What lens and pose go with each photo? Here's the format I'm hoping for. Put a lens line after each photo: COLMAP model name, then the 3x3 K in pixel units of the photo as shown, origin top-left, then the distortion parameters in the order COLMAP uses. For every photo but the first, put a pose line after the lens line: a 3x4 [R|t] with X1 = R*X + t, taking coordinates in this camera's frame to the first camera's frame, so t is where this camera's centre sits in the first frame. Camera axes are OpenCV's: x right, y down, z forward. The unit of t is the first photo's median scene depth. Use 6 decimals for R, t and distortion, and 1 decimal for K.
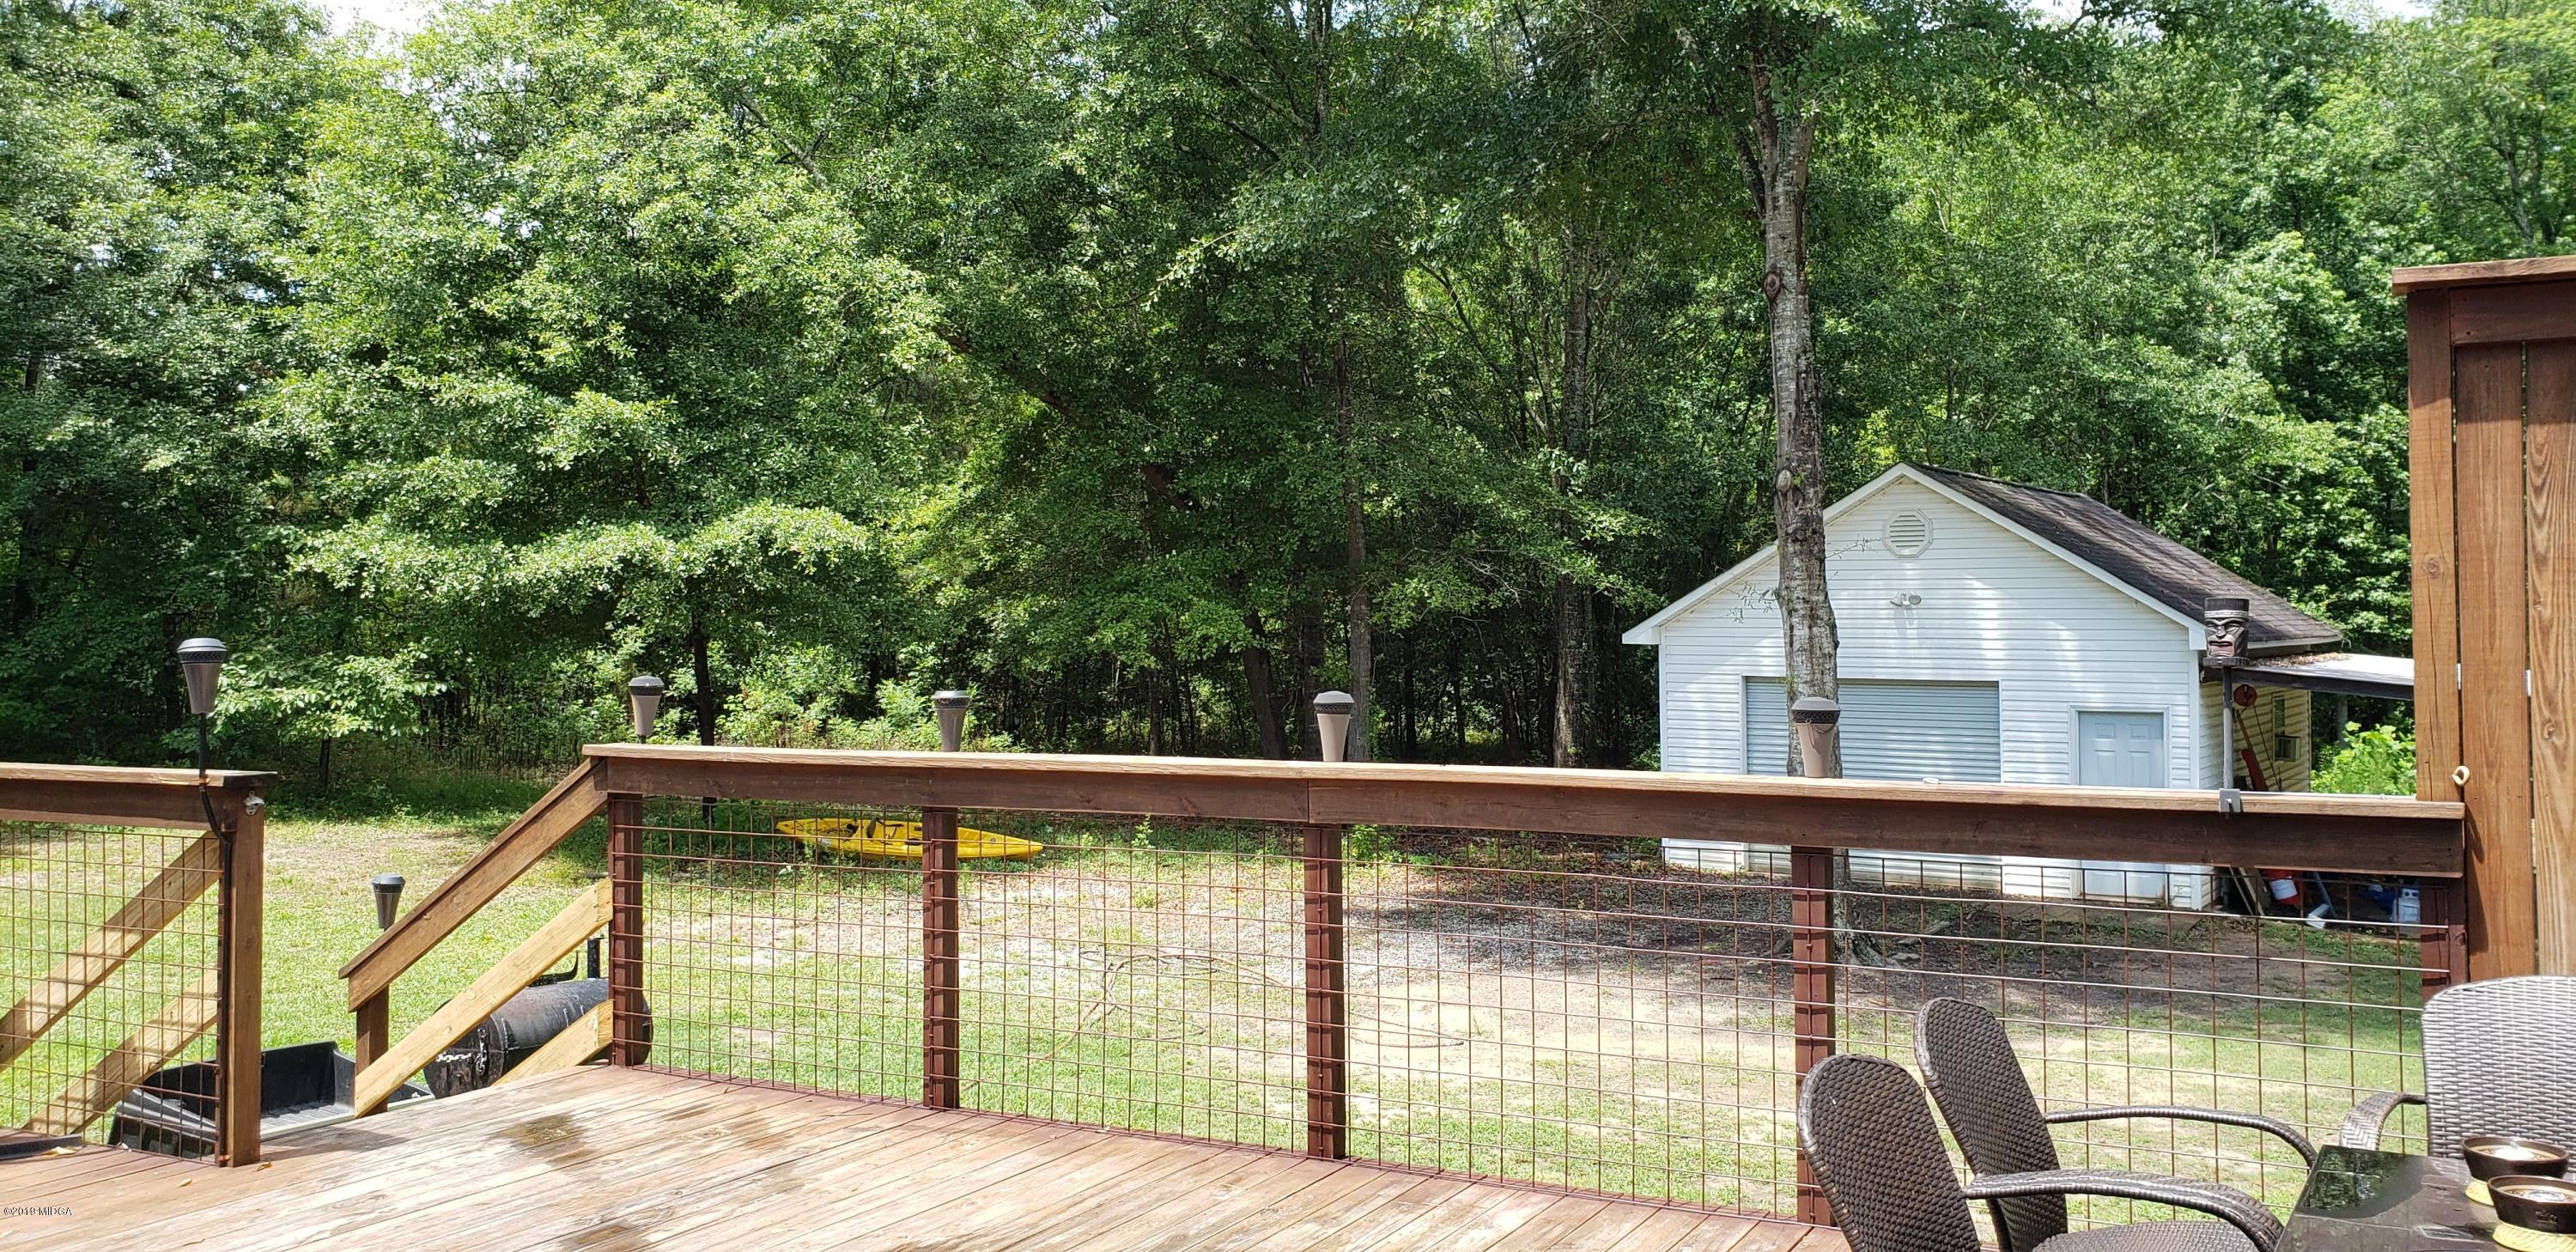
lens RADIAL K [[1995.6, 0, 1288.0], [0, 1995.6, 626.0], [0, 0, 1]] dist [0.001850, 0.000329]
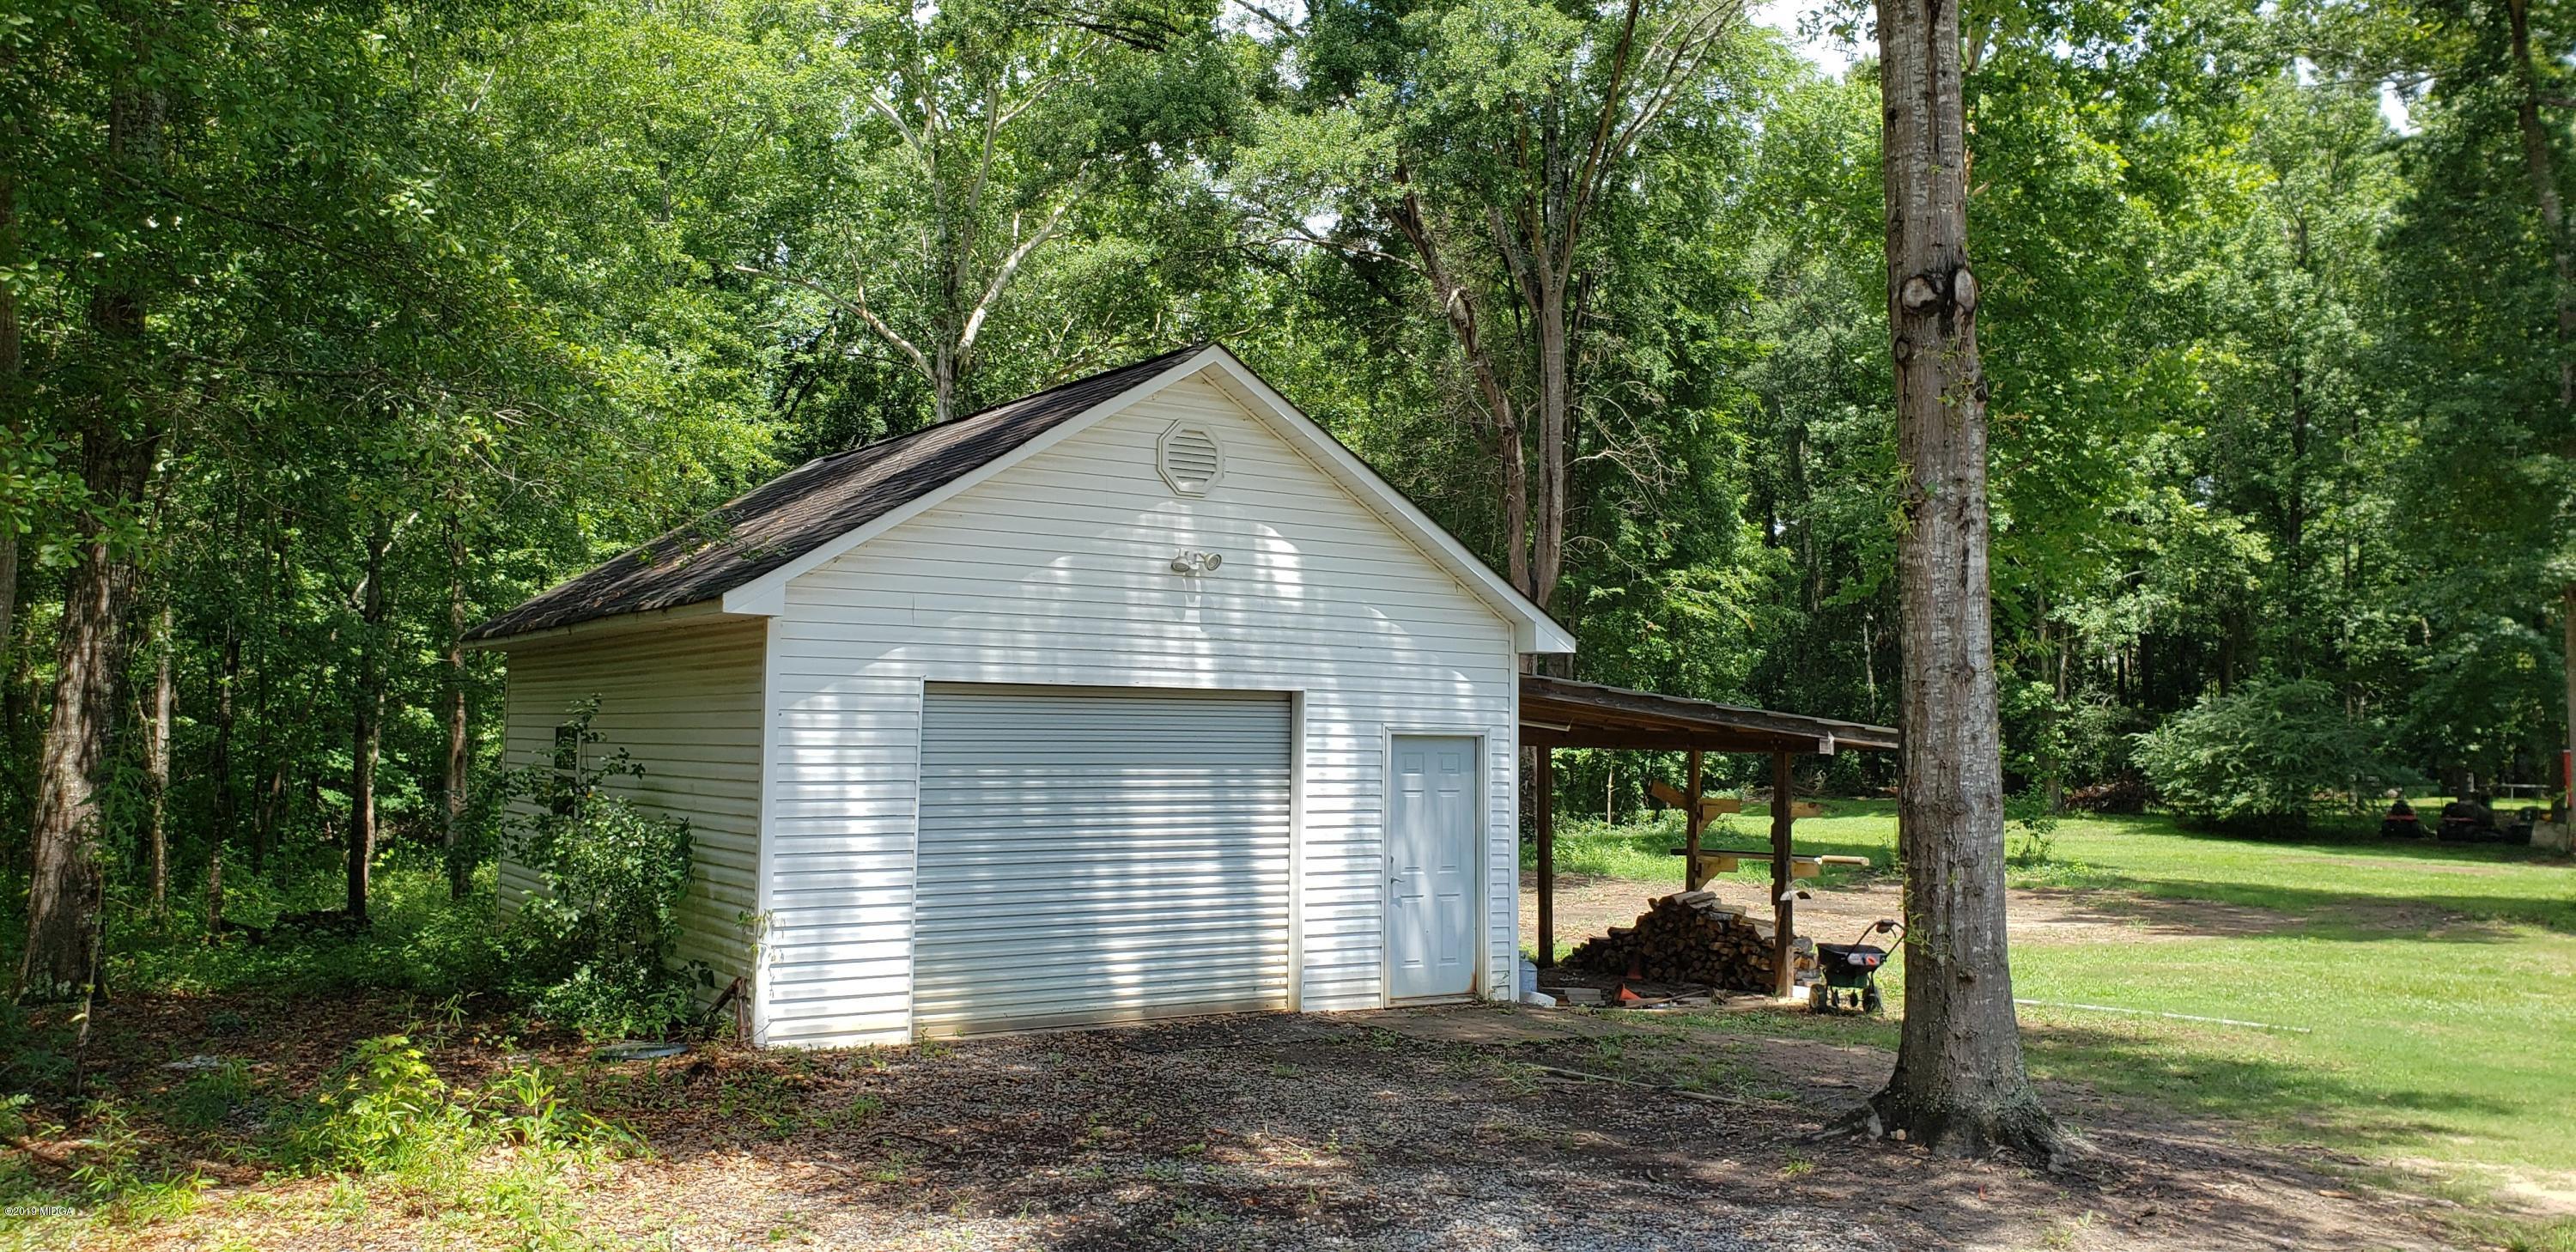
lens RADIAL K [[1995.6, 0, 1288.0], [0, 1995.6, 626.0], [0, 0, 1]] dist [0.001850, 0.000329]
pose [[0.465844, 0.050577, 0.883420, -0.234835], [-0.015864, 0.998682, -0.048810, 0.037699], [-0.884725, 0.008723, 0.466032, 0.682440]]
